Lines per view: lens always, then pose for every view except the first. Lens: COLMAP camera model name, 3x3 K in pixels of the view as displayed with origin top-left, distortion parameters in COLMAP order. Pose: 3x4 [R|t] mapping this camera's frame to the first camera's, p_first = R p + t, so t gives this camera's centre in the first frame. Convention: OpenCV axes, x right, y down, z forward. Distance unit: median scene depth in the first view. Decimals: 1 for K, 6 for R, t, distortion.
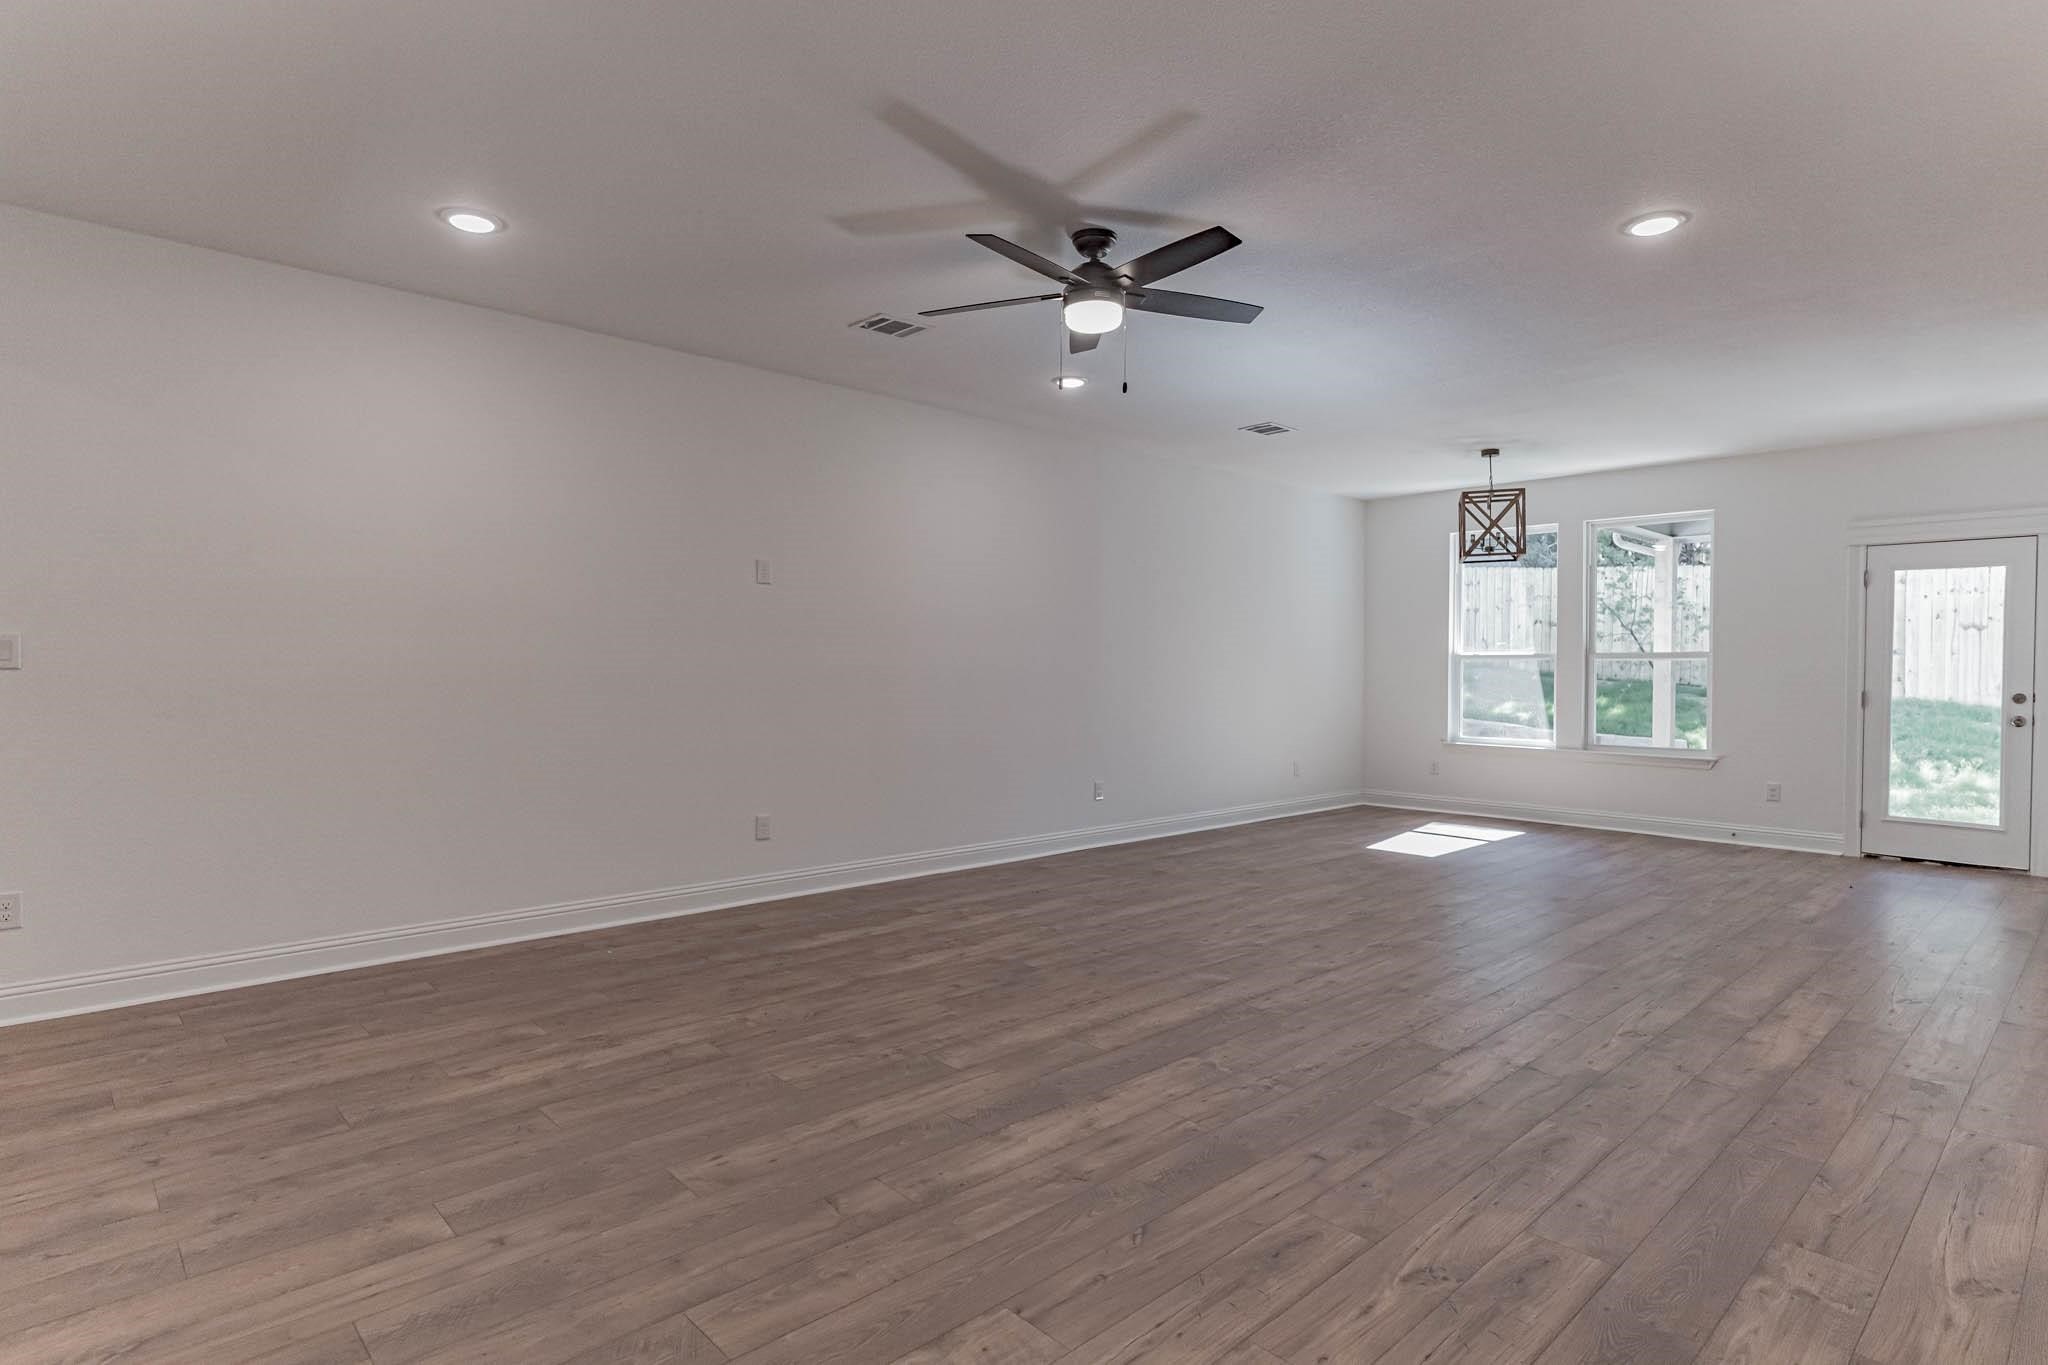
lens RADIAL K [[1041.5, 0, 1024.0], [0, 1041.5, 682.5], [0, 0, 1]] dist [0.003330, 0.000747]
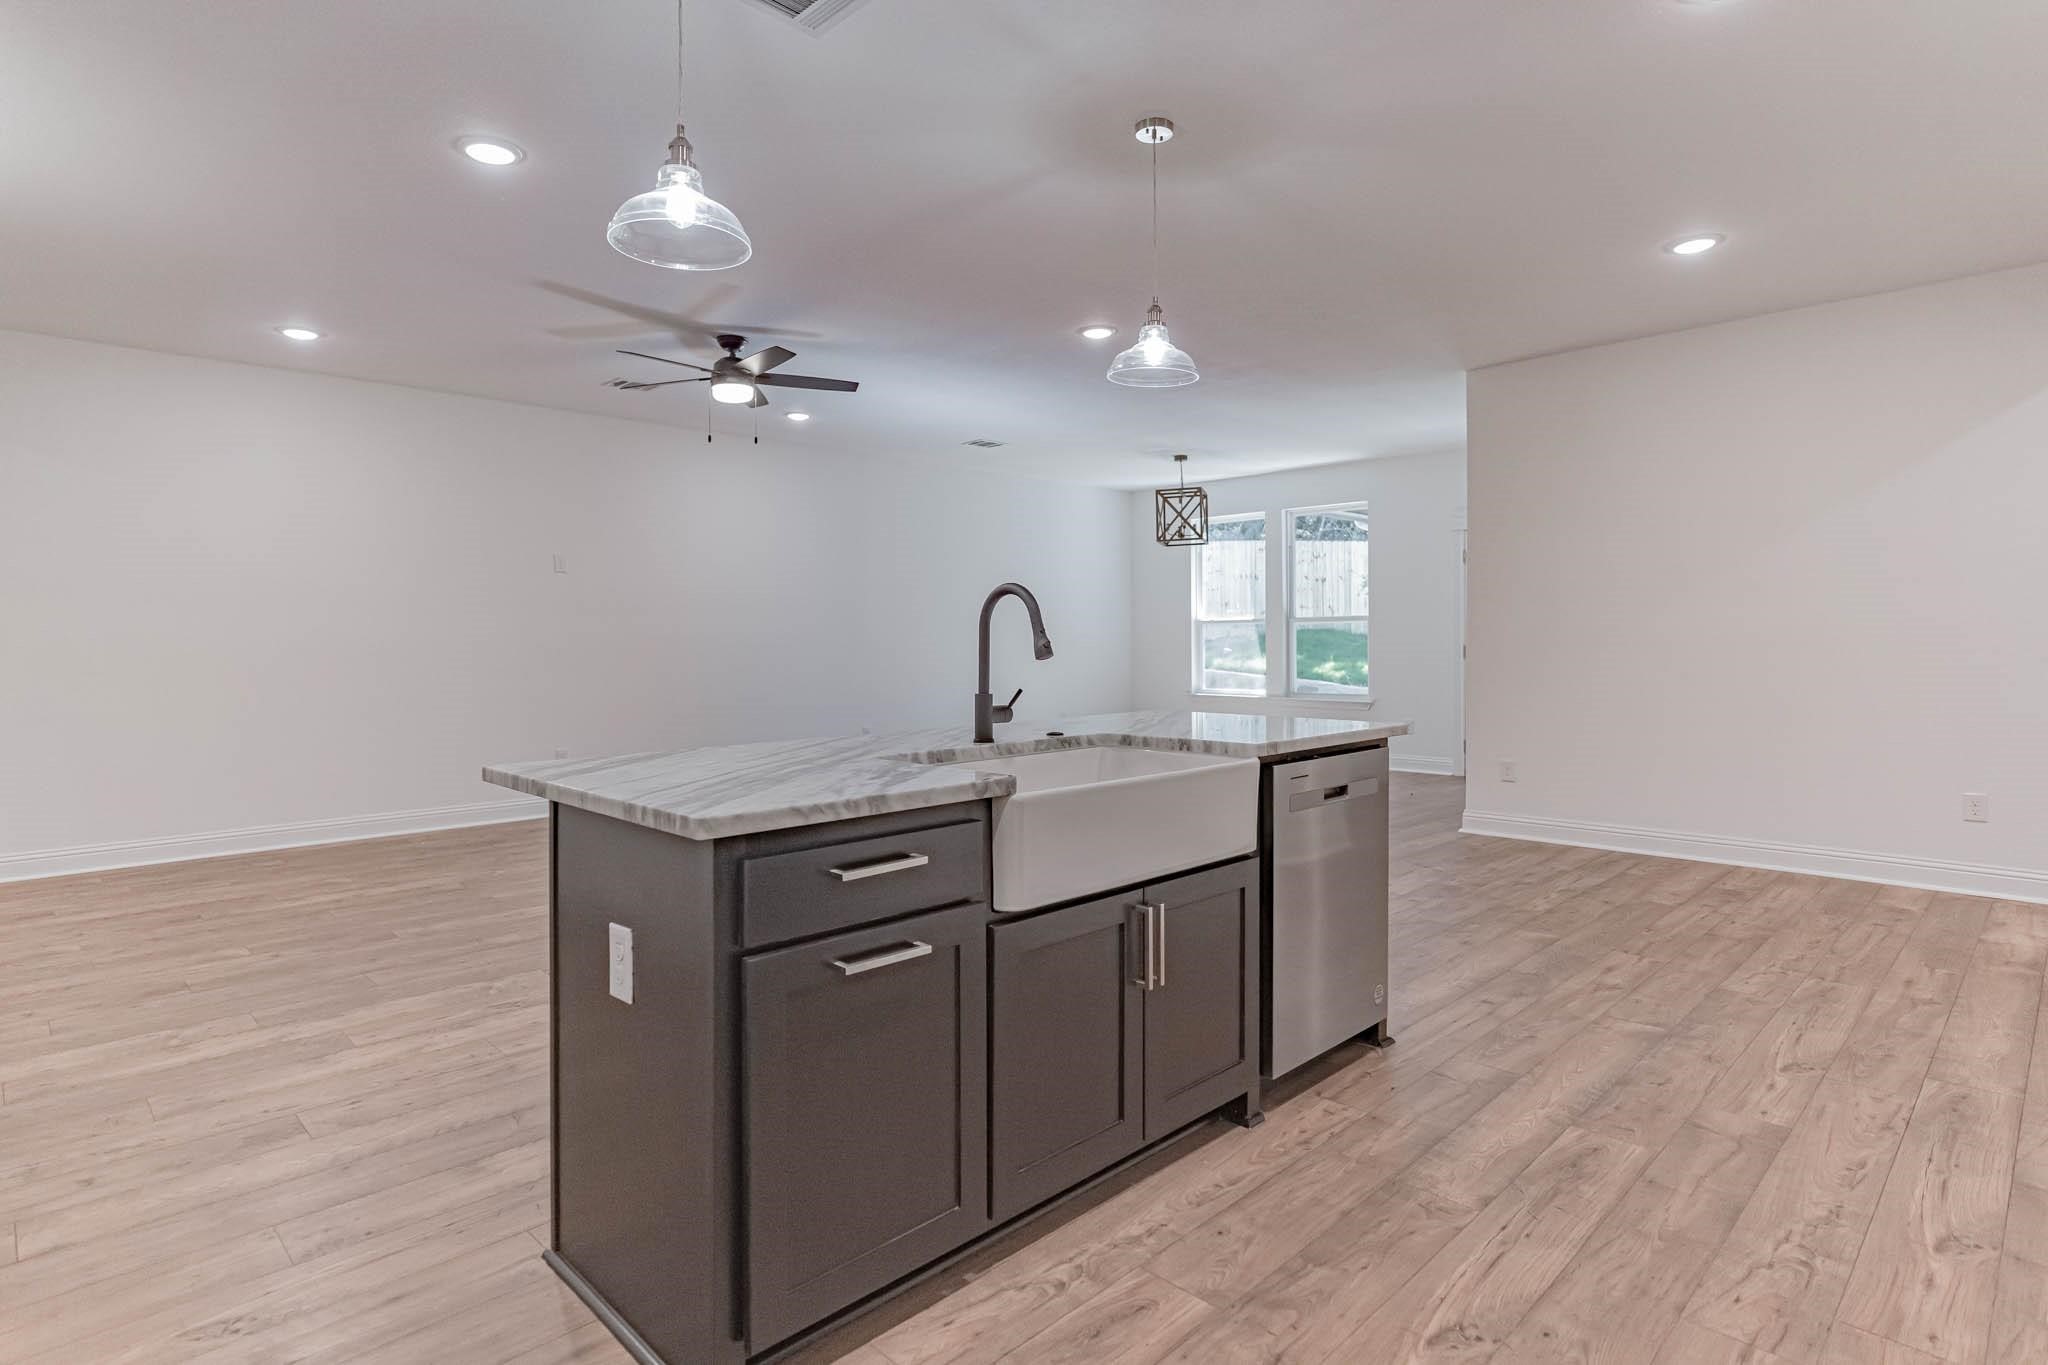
lens RADIAL K [[1057.1, 0, 1021.7], [0, 1057.1, 648.5], [0, 0, 1]] dist [0.003806, 0.000807]
pose [[0.999635, -0.013222, 0.023548, 0.435868], [0.013366, 0.999893, -0.005981, 0.023860], [-0.023466, 0.006294, 0.999705, -0.501657]]
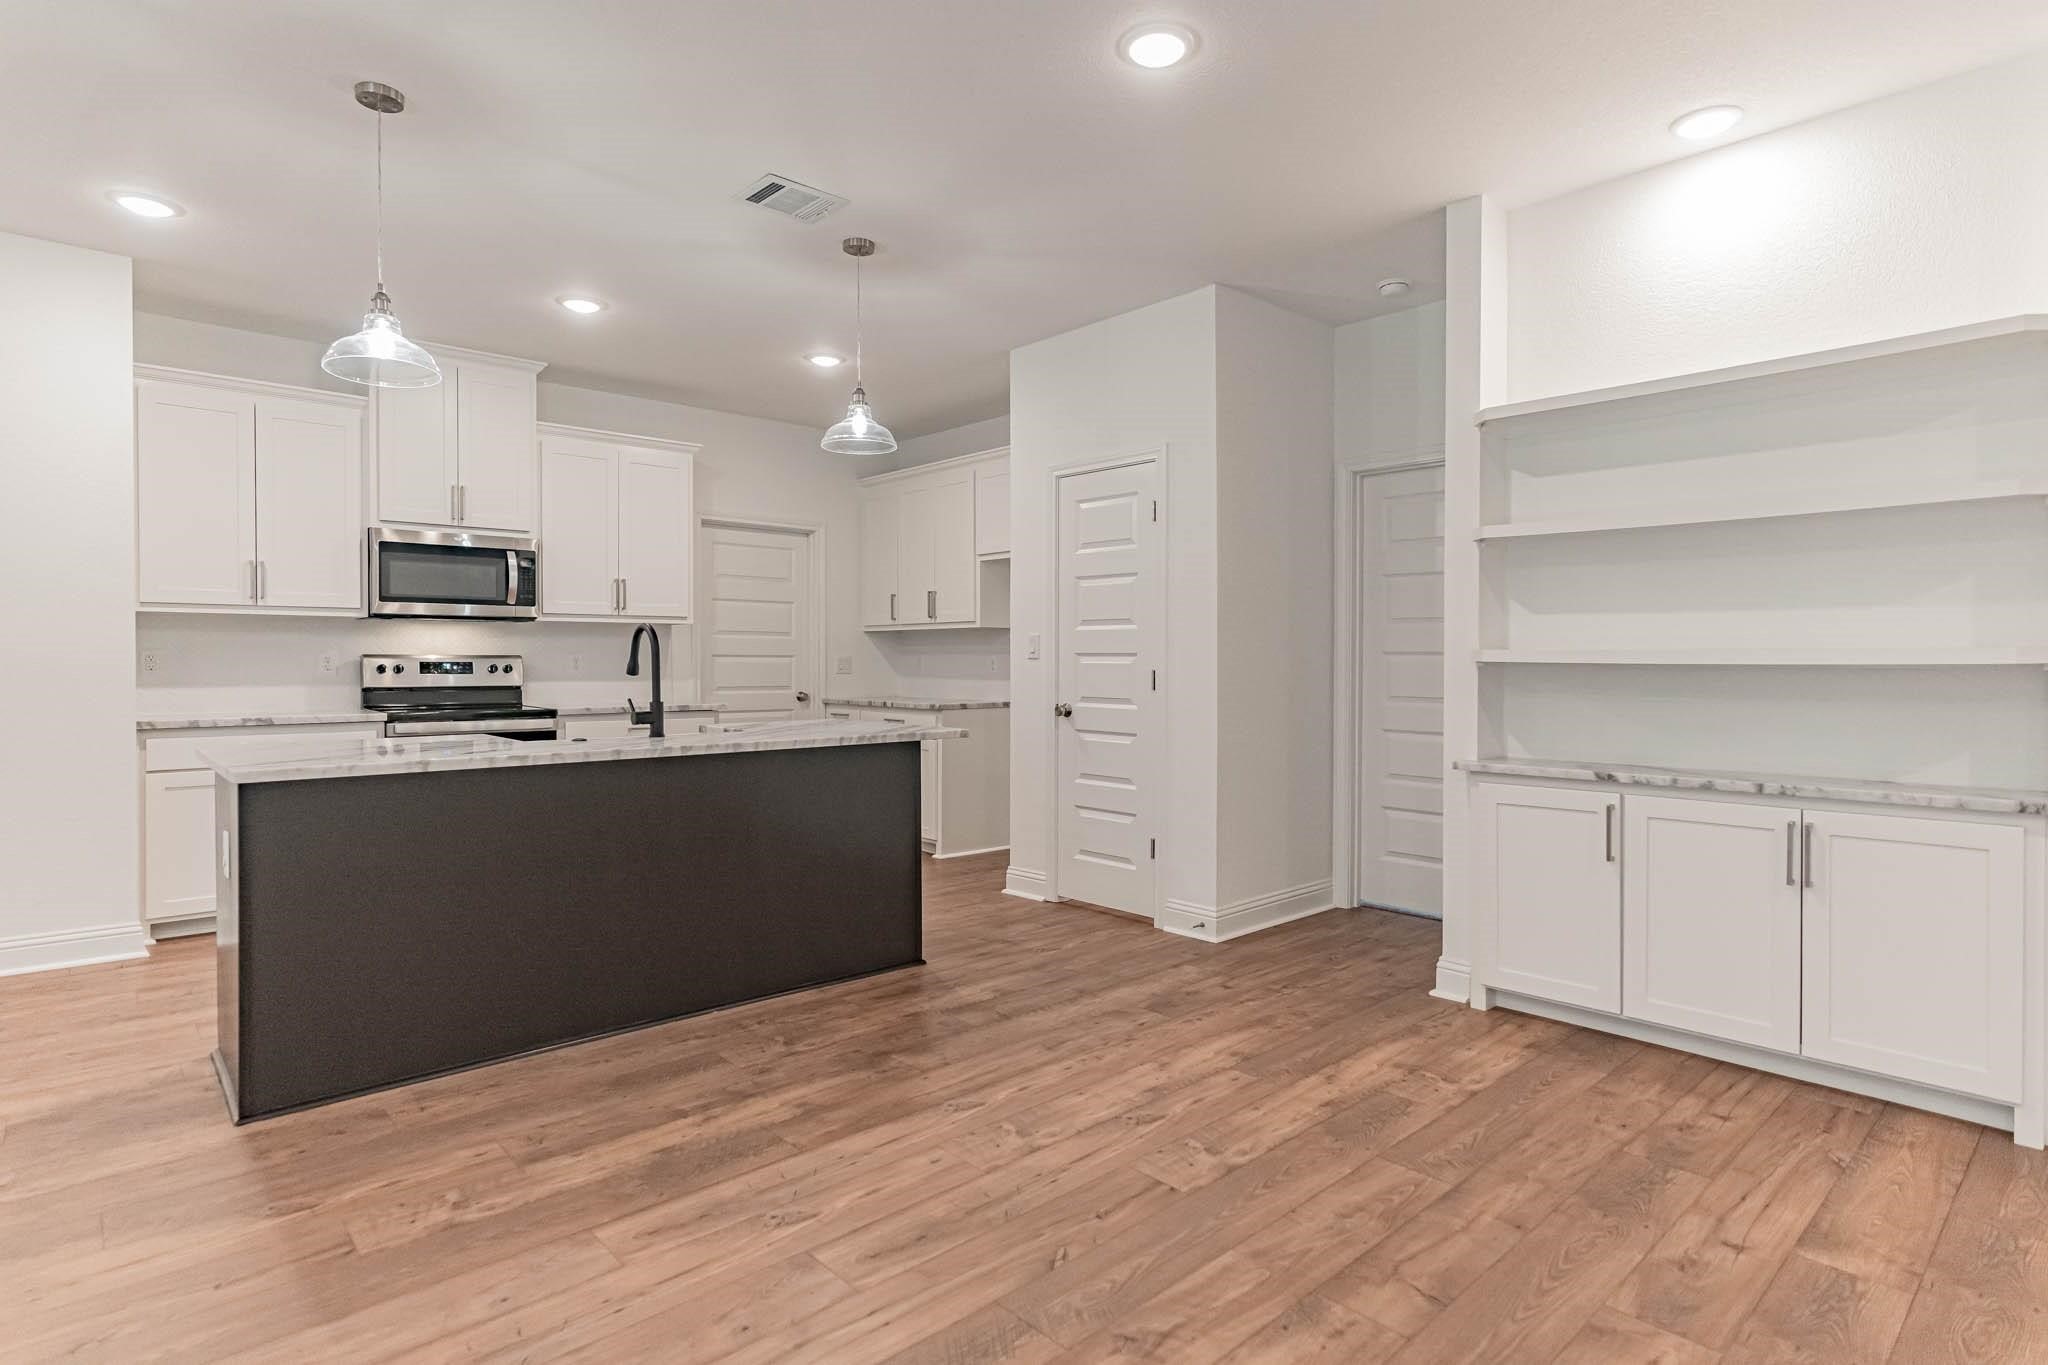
lens RADIAL K [[1057.1, 0, 1021.7], [0, 1057.1, 648.5], [0, 0, 1]] dist [0.003806, 0.000807]
pose [[-0.999895, -0.007658, 0.012329, 0.082113], [-0.007533, 0.999920, 0.010131, -0.008769], [-0.012405, 0.010038, -0.999873, 1.168491]]
